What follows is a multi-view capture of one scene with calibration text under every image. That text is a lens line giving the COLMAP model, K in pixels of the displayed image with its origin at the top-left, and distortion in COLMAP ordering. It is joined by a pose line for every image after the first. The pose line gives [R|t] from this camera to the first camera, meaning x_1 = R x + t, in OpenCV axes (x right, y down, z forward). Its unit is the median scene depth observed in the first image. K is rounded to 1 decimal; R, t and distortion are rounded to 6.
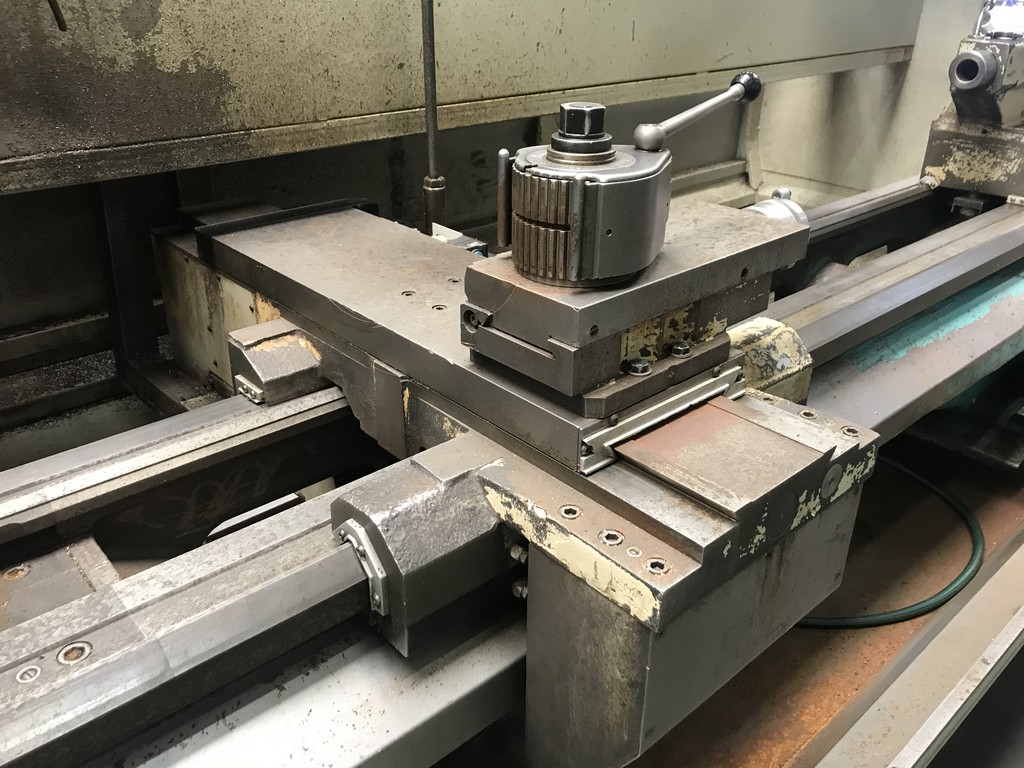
lens RADIAL K [[842.9, 0, 506.5], [0, 842.9, 386.3], [0, 0, 1]] dist [0.030501, -0.035669]
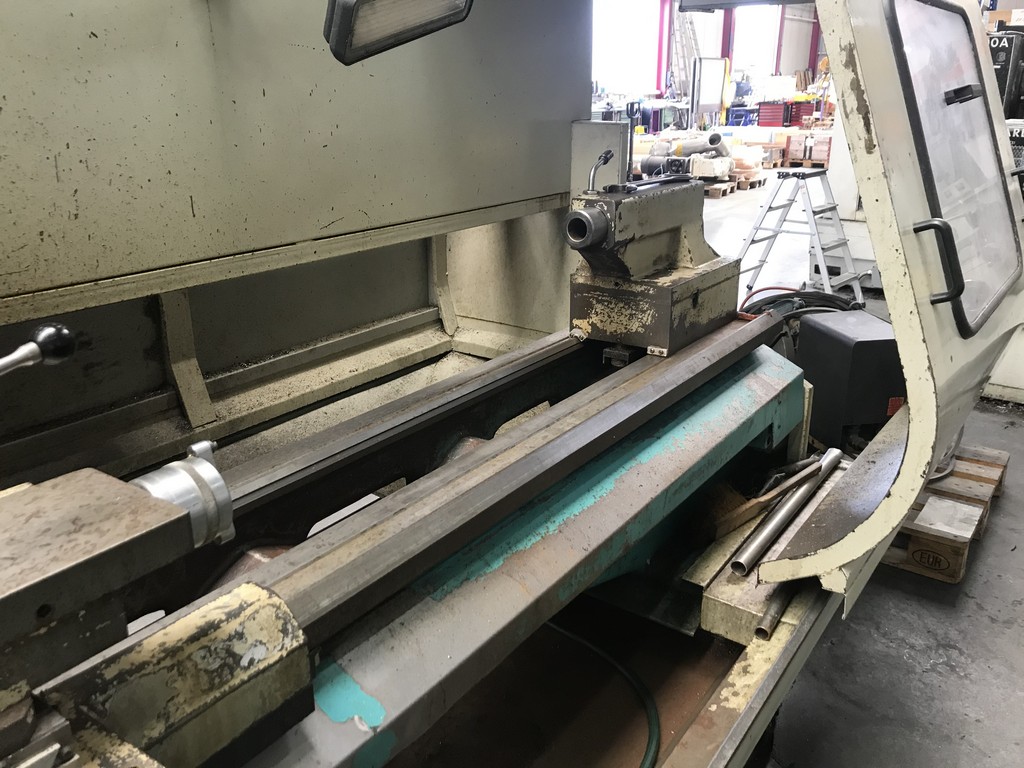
lens RADIAL K [[842.9, 0, 515.2], [0, 842.9, 377.9], [0, 0, 1]] dist [0.030501, -0.035669]
pose [[0.973717, -0.084280, 0.211593, 0.242811], [0.112351, 0.985858, -0.124346, -0.088871], [-0.198121, 0.144851, 0.969415, 0.101906]]
